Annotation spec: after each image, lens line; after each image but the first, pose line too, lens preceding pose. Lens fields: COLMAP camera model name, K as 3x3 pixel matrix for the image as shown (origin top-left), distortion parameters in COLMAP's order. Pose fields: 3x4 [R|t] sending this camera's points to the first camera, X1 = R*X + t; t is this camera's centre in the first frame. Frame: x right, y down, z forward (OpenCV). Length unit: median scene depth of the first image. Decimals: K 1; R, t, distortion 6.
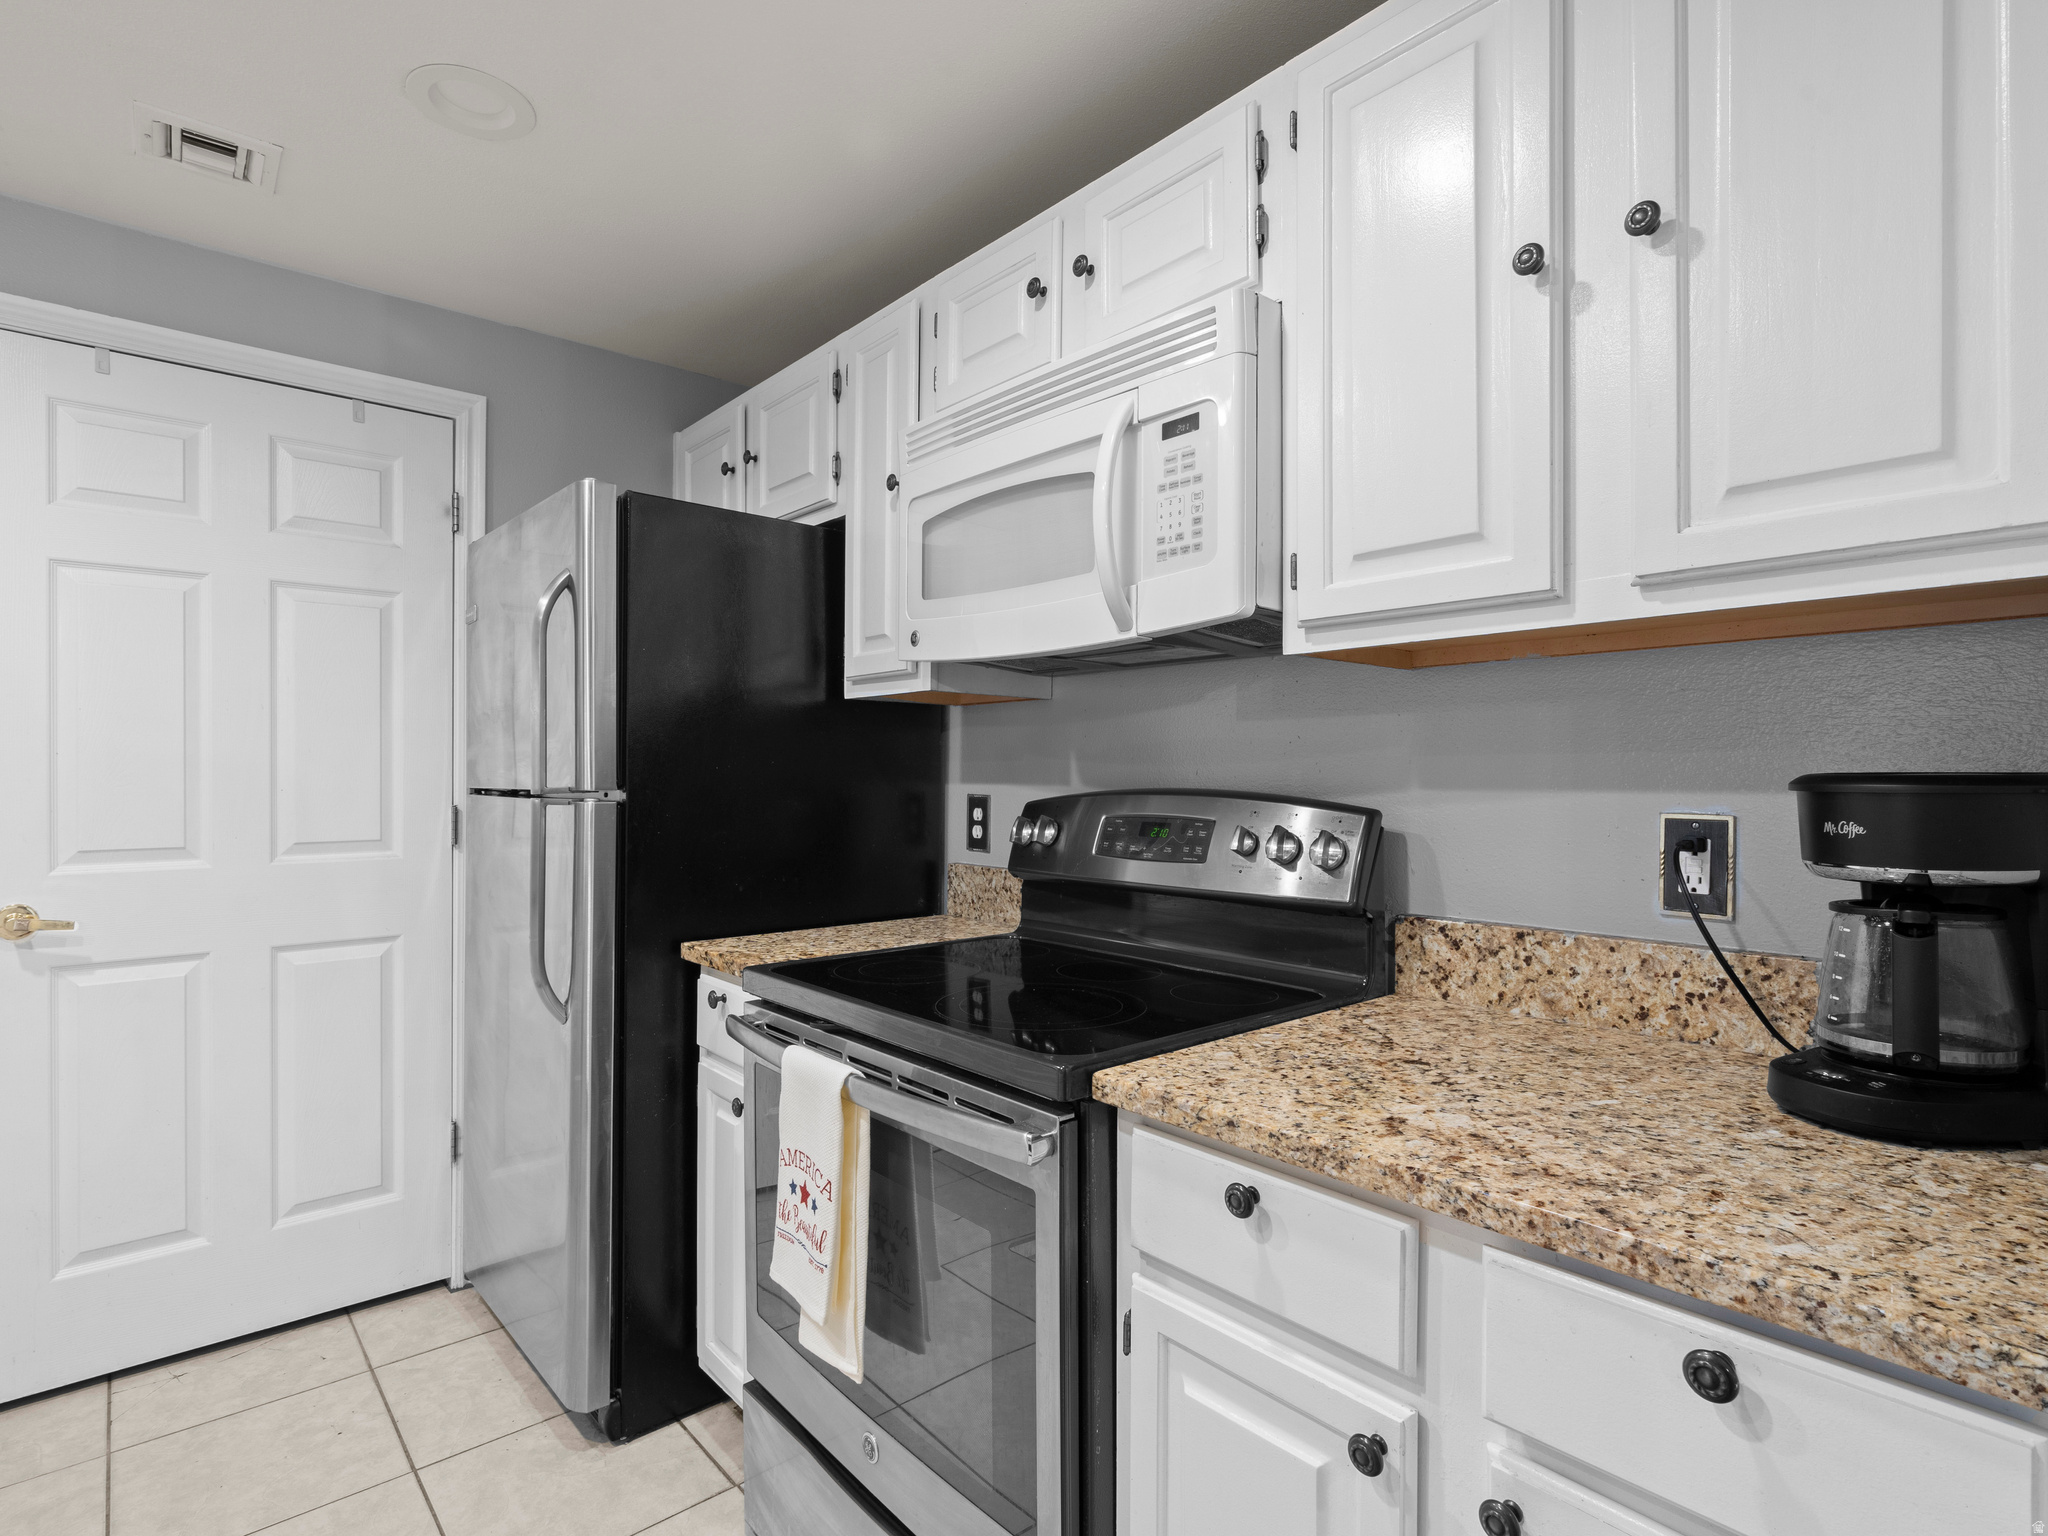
lens RADIAL K [[1047.6, 0, 1021.7], [0, 1047.6, 773.7], [0, 0, 1]] dist [-0.010493, 0.005981]
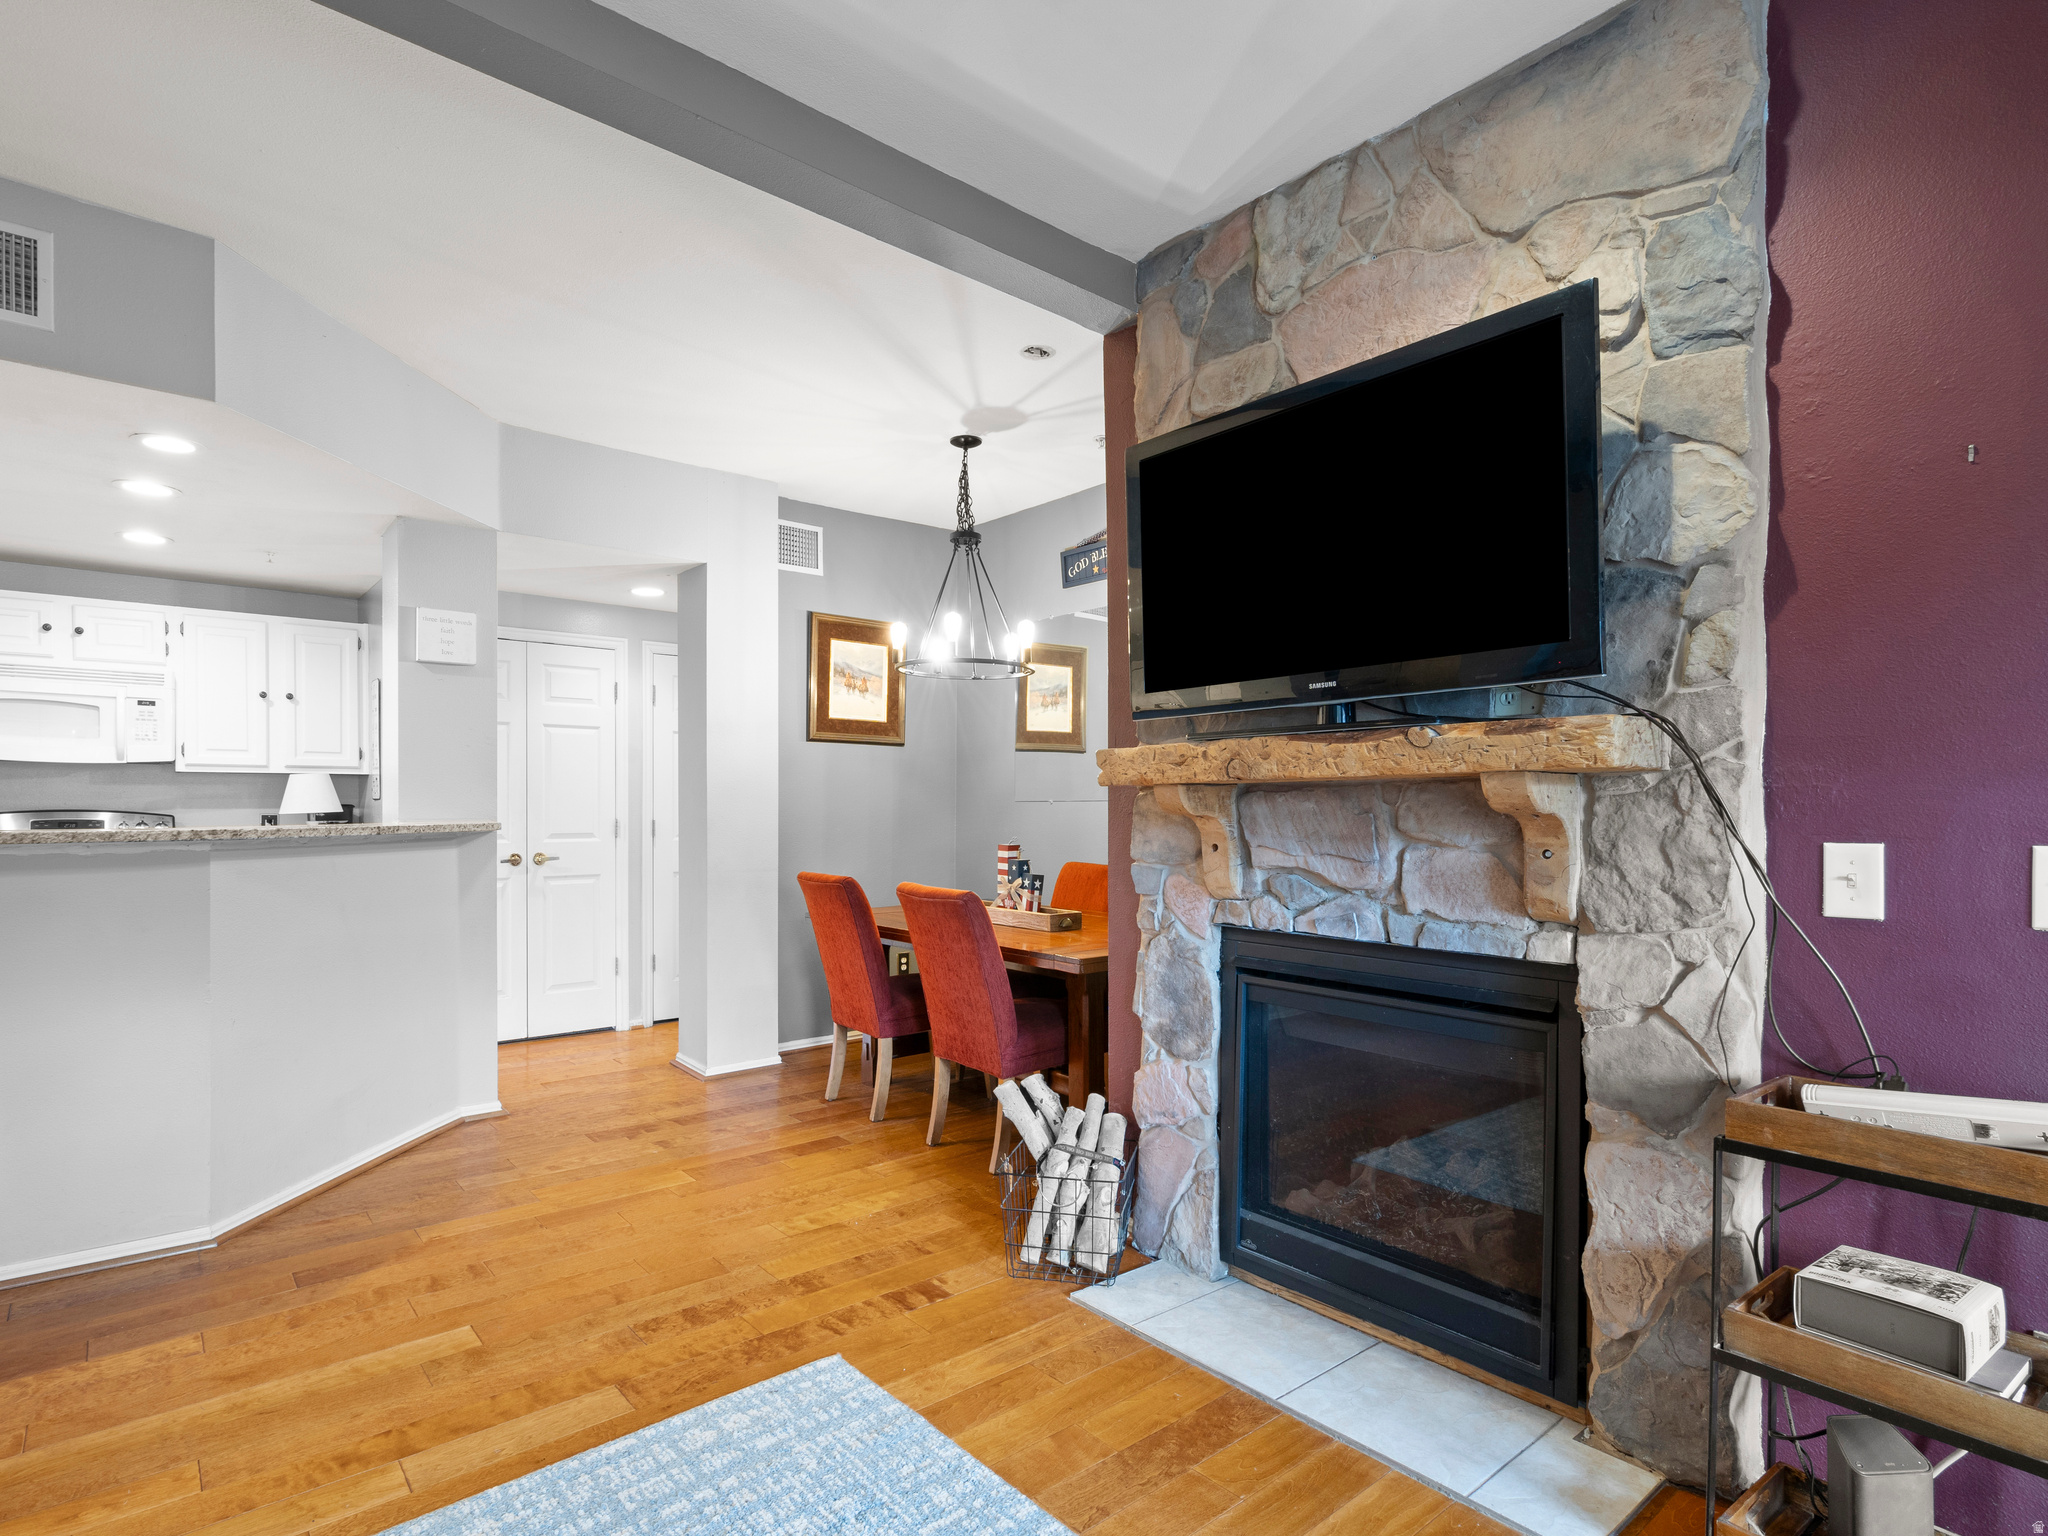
lens RADIAL K [[1047.6, 0, 1016.6], [0, 1047.6, 822.3], [0, 0, 1]] dist [-0.010493, 0.005981]
pose [[0.006587, -0.017823, 0.999819, -2.650779], [-0.004229, 0.999832, 0.017851, -0.010283], [-0.999969, -0.004346, 0.006511, -1.531580]]
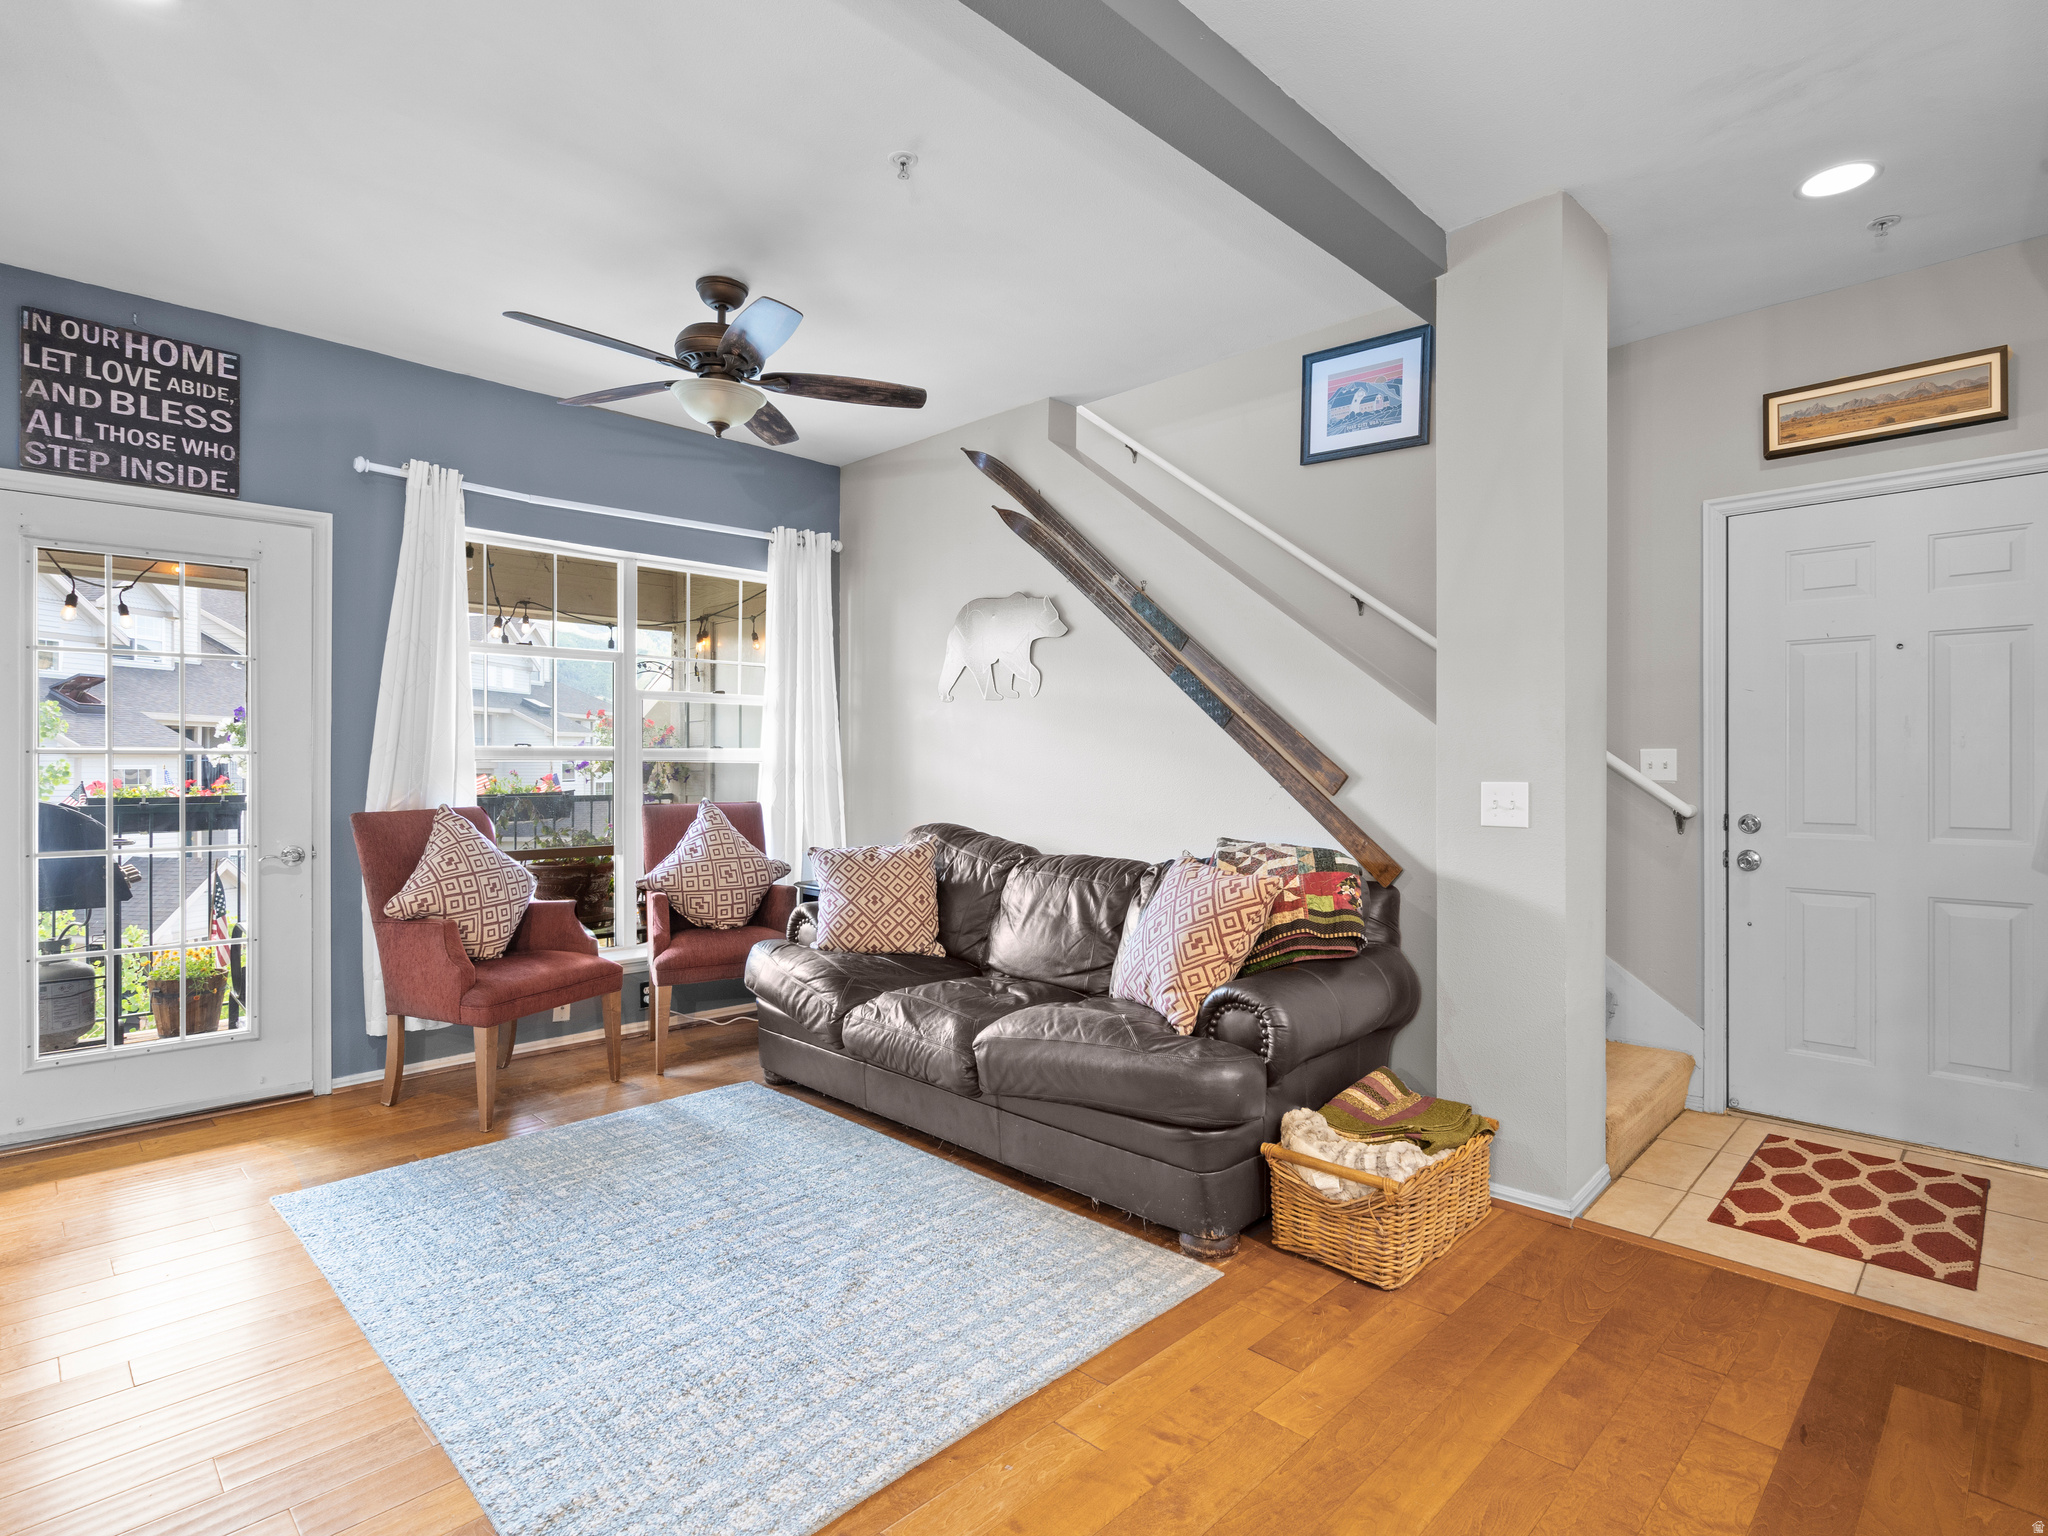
lens RADIAL K [[1047.6, 0, 1020.8], [0, 1047.6, 764.5], [0, 0, 1]] dist [-0.010493, 0.005981]
pose [[0.069619, -0.004219, -0.997565, -0.438063], [0.000933, 0.999991, -0.004164, 0.002995], [0.997573, -0.000641, 0.069622, -1.006534]]
